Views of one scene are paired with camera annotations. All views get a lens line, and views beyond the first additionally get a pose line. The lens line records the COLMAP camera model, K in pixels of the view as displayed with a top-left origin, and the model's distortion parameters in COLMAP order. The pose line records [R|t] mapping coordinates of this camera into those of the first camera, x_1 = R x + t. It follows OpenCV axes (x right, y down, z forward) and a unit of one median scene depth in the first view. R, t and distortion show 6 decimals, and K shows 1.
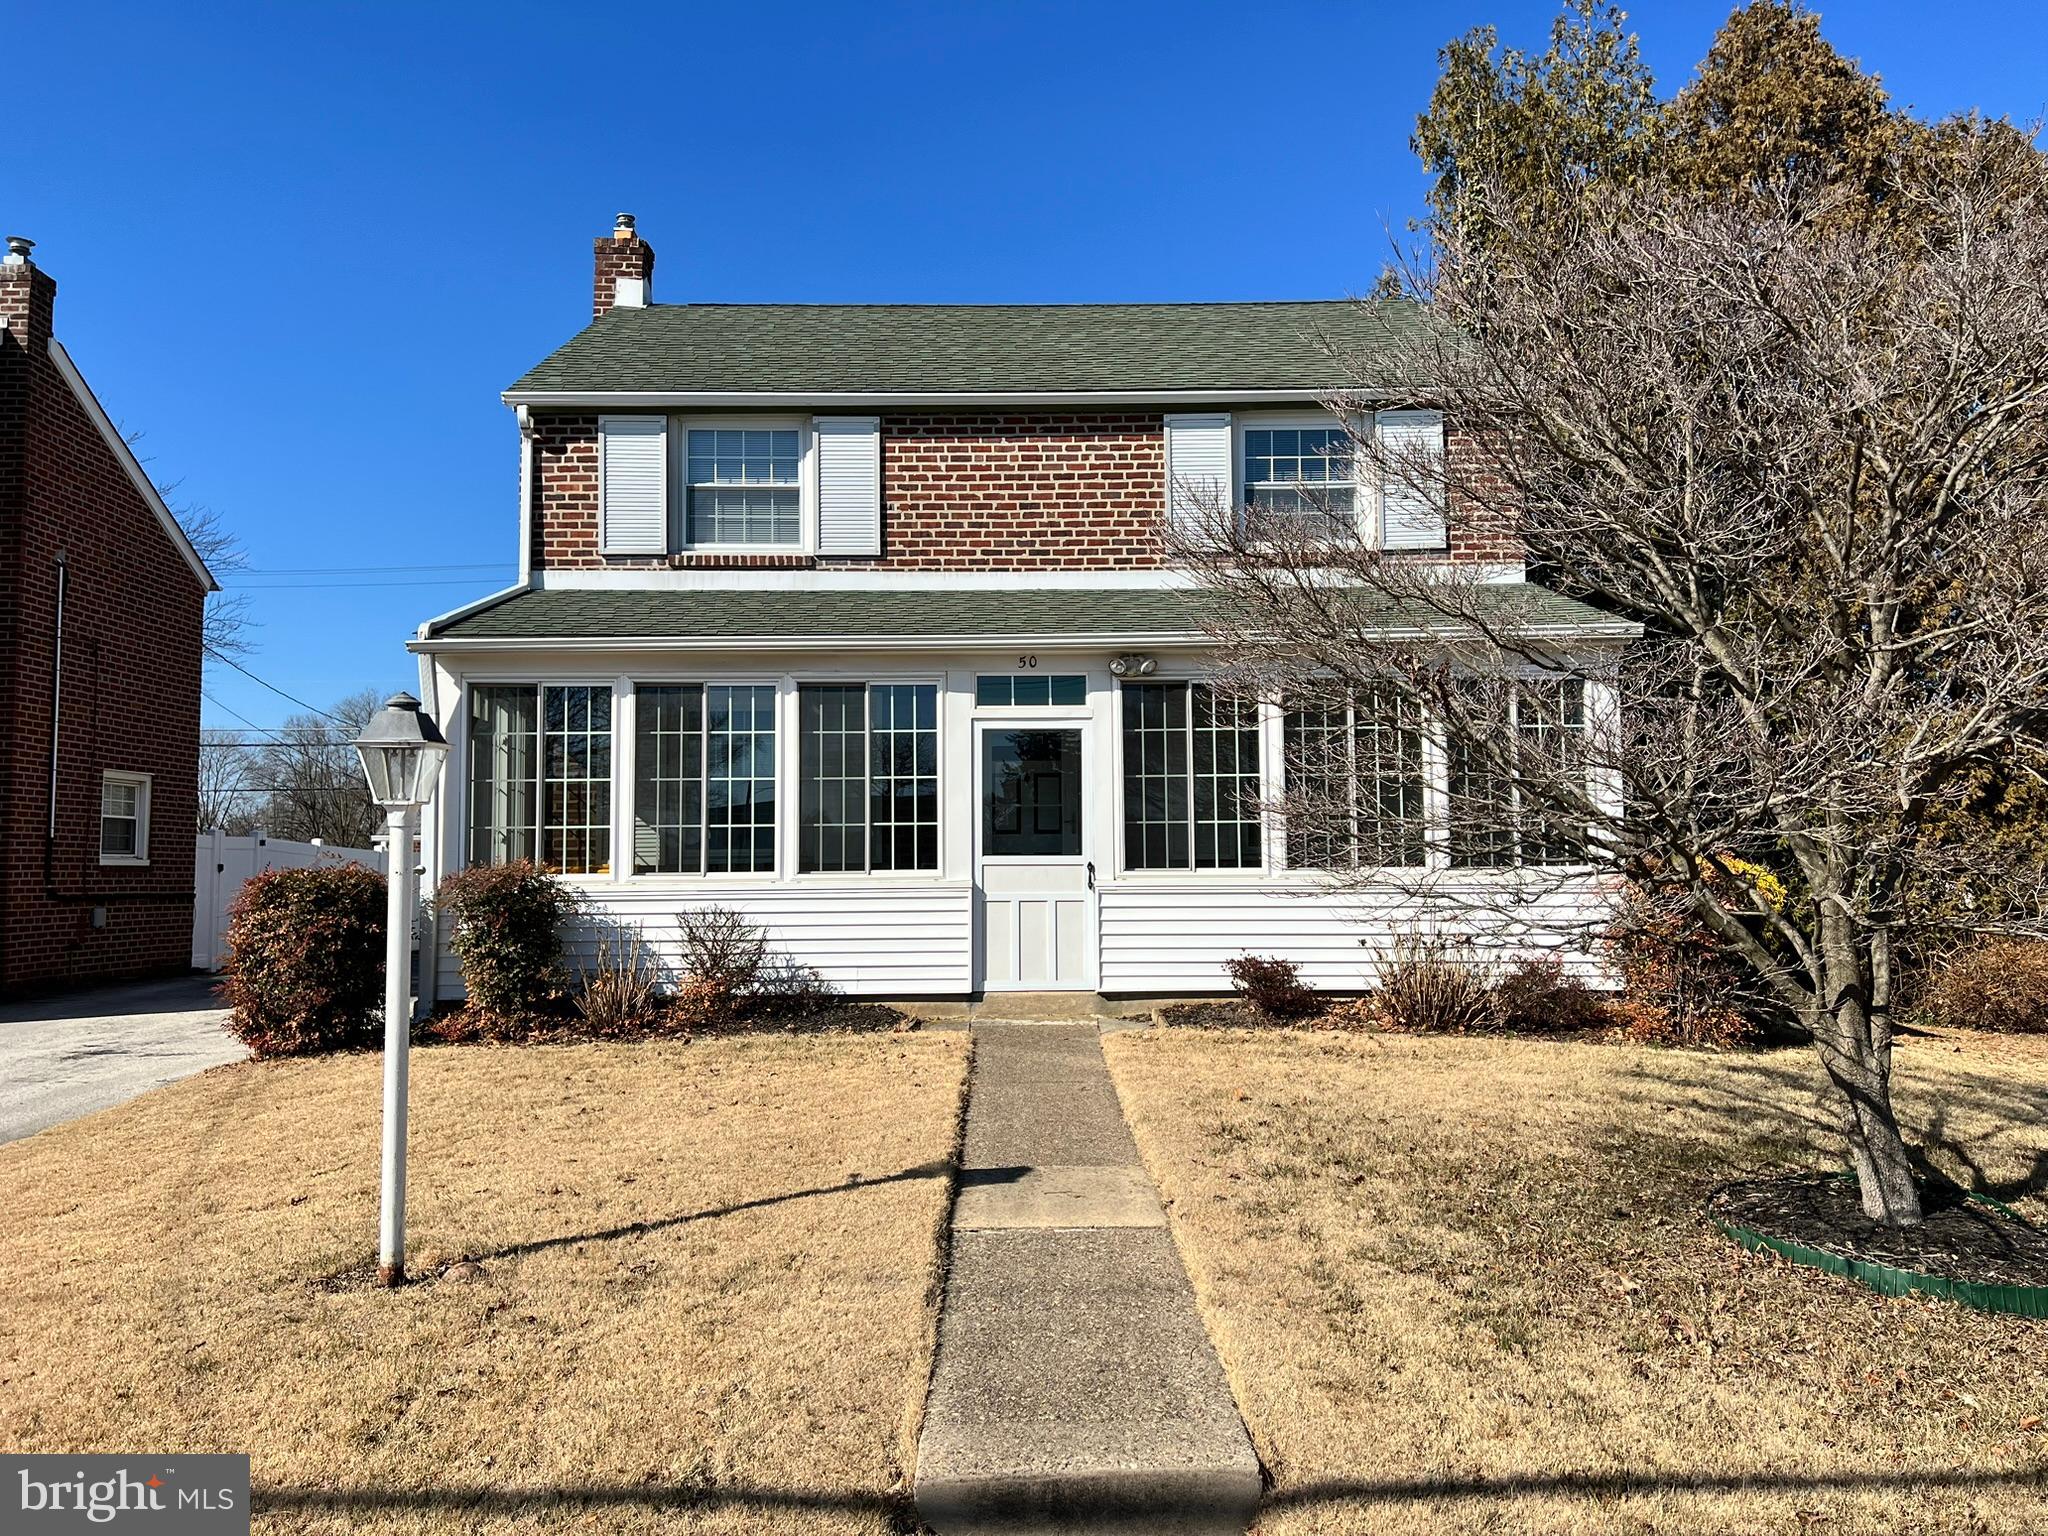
lens RADIAL K [[1561.2, 0, 1024.0], [0, 1561.2, 768.0], [0, 0, 1]] dist [0.065367, -0.000113]
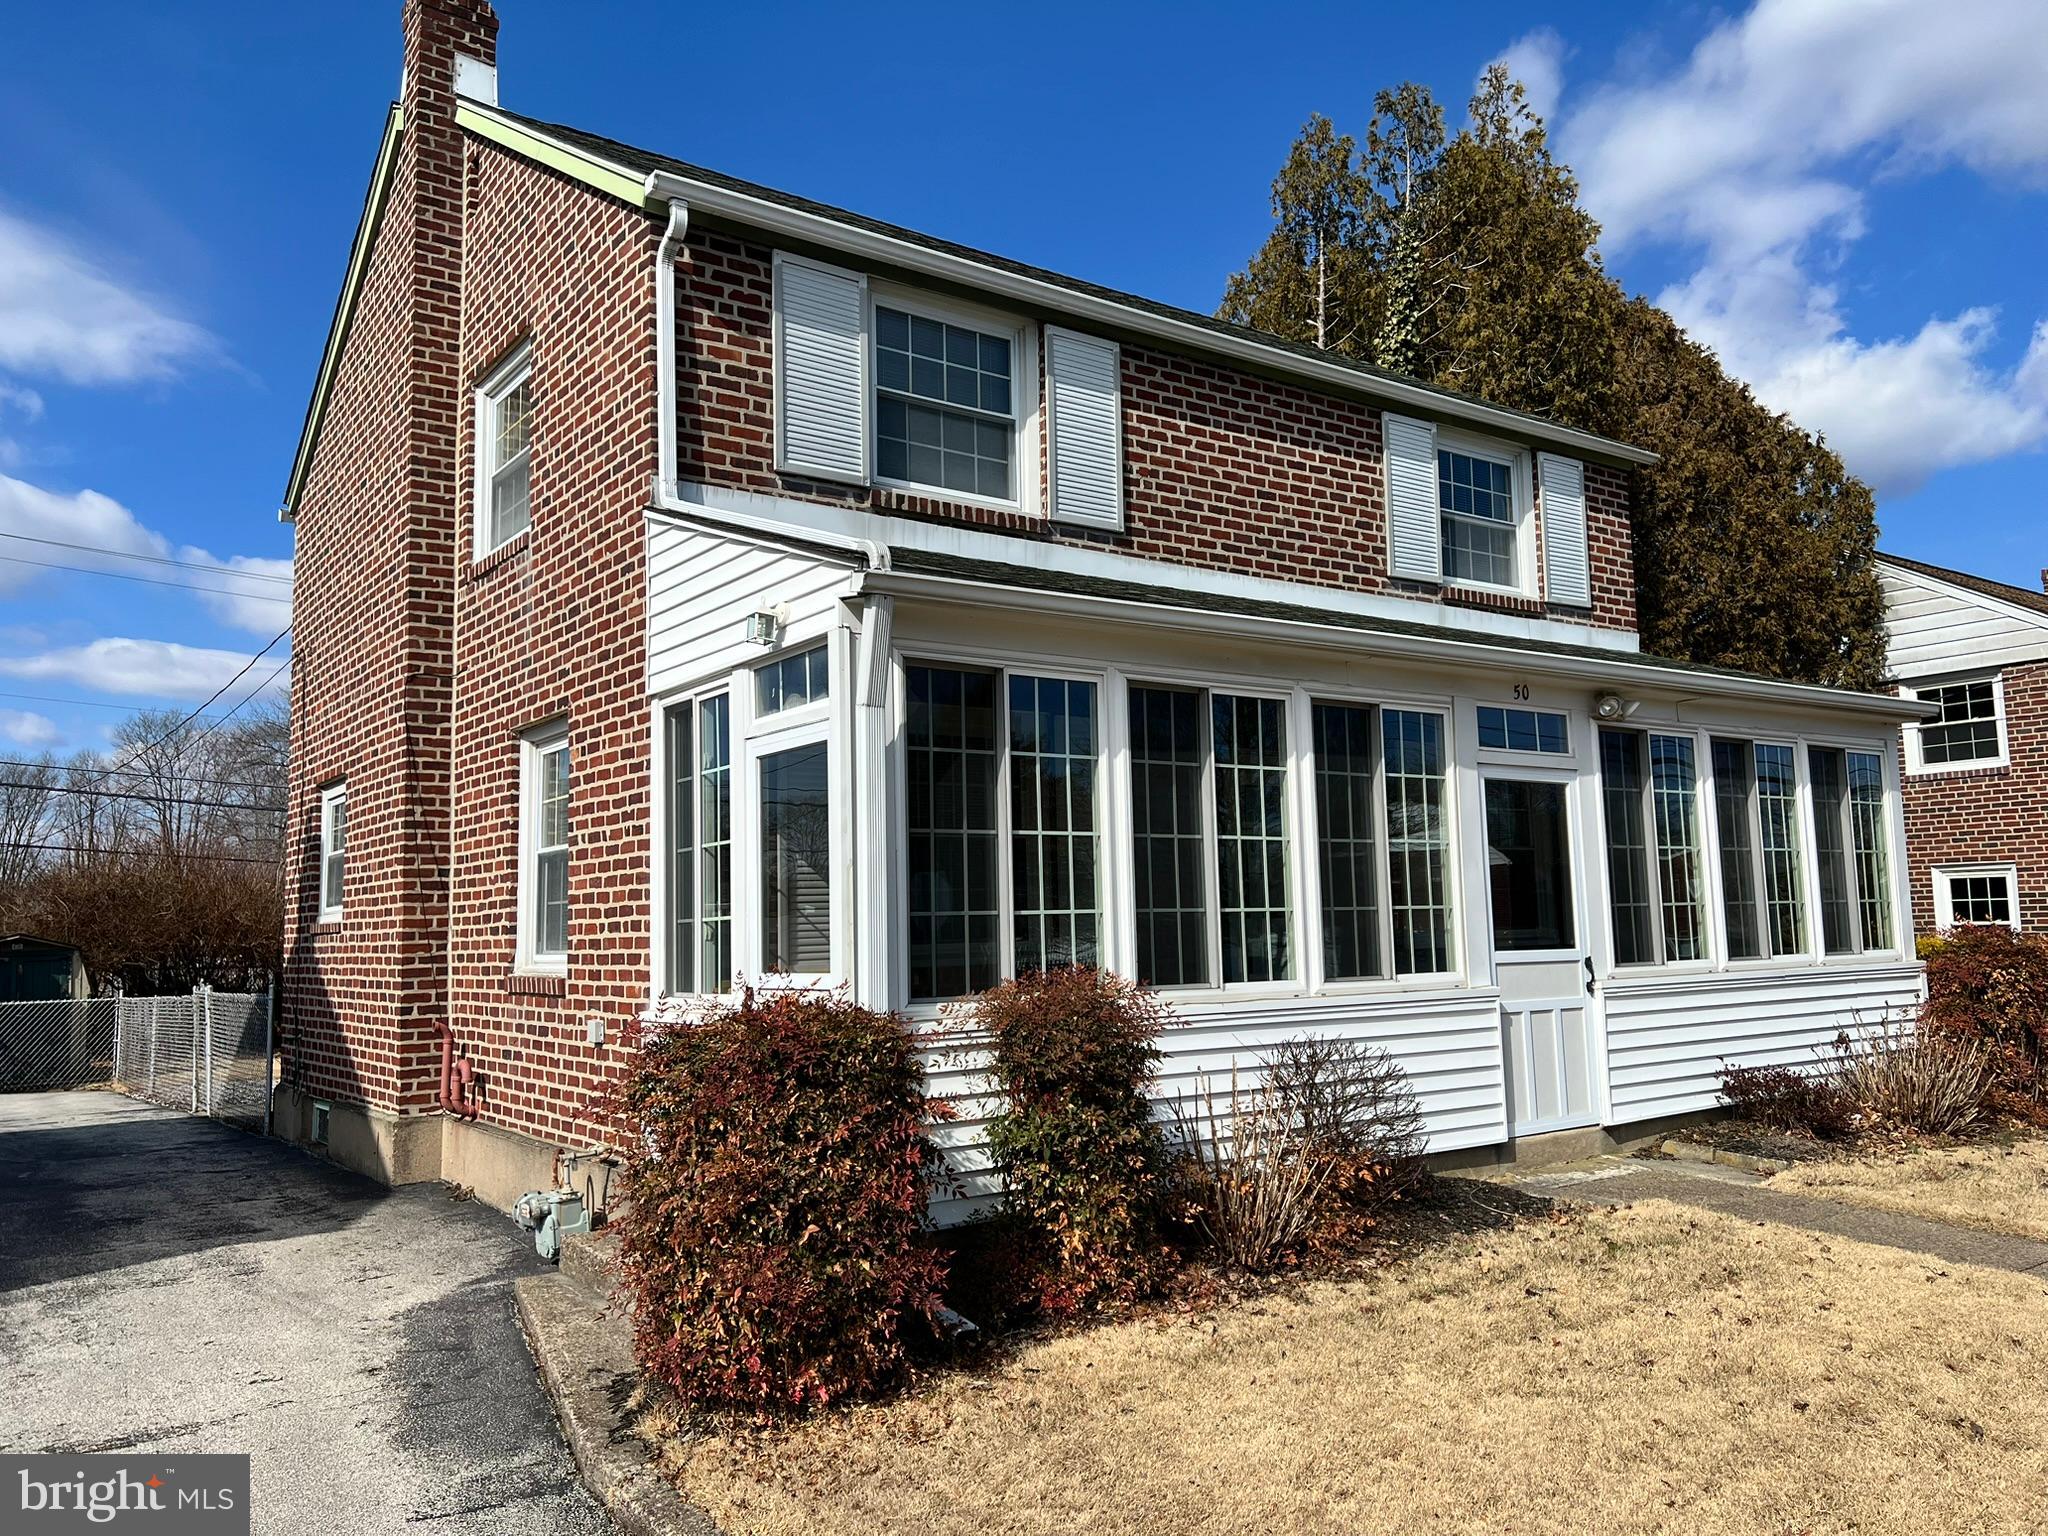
lens RADIAL K [[1533.0, 0, 1035.1], [0, 1533.0, 759.6], [0, 0, 1]] dist [0.060672, -0.059538]
pose [[0.809329, 0.048715, 0.585333, -0.535771], [-0.020496, 0.998290, -0.054743, 0.008580], [-0.586998, 0.032308, 0.808943, 0.453748]]
